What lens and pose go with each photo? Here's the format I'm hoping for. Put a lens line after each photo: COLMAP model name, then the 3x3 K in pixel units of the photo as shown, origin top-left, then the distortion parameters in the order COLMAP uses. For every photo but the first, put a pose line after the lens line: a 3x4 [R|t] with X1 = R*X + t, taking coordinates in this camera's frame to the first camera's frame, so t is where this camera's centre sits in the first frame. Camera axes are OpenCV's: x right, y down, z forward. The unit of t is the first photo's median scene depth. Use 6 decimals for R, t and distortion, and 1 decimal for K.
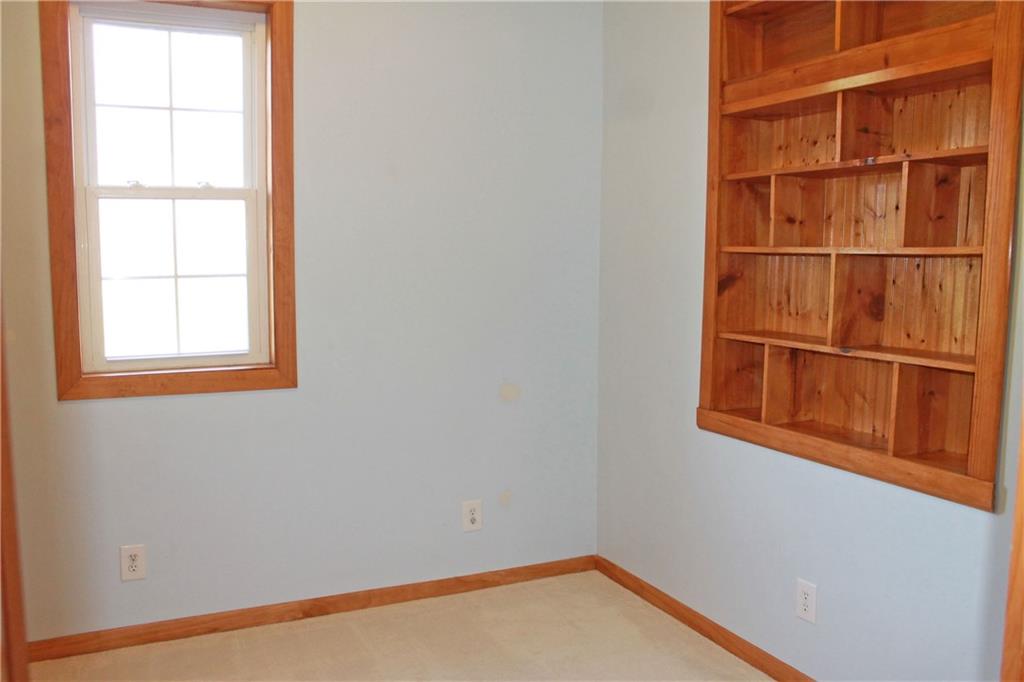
lens RADIAL K [[882.5, 0, 512.0], [0, 882.5, 341.0], [0, 0, 1]] dist [-0.000832, -0.000141]
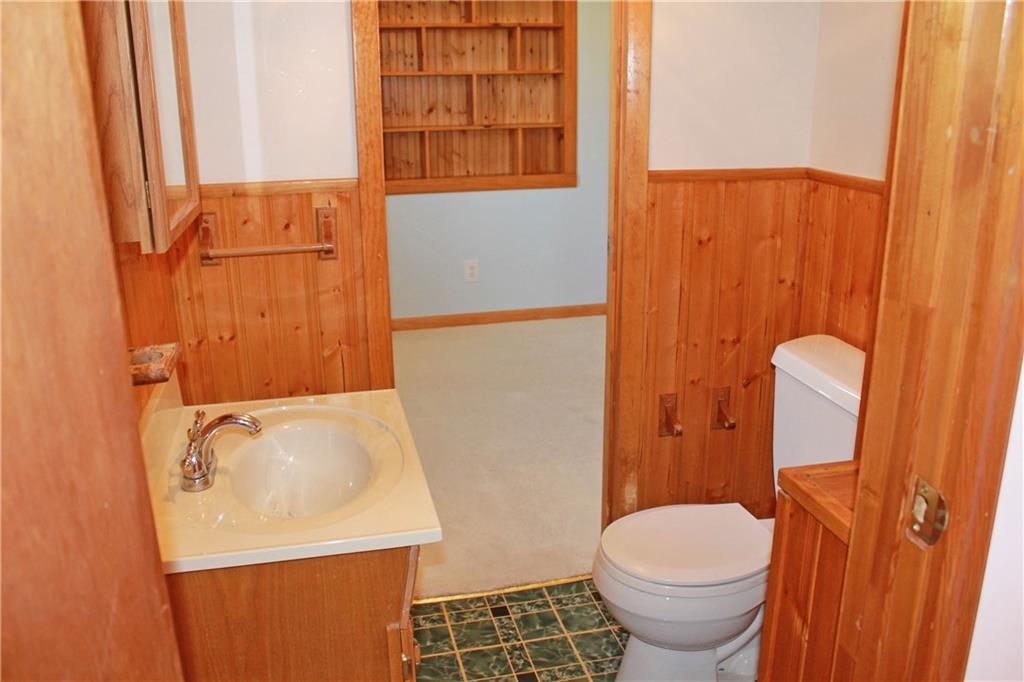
lens RADIAL K [[882.5, 0, 512.0], [0, 882.5, 341.0], [0, 0, 1]] dist [-0.000832, -0.000141]
pose [[0.232037, -0.296335, 0.926469, -1.405966], [0.120172, 0.953901, 0.275011, -0.062227], [-0.965255, 0.047523, 0.256952, 0.450336]]
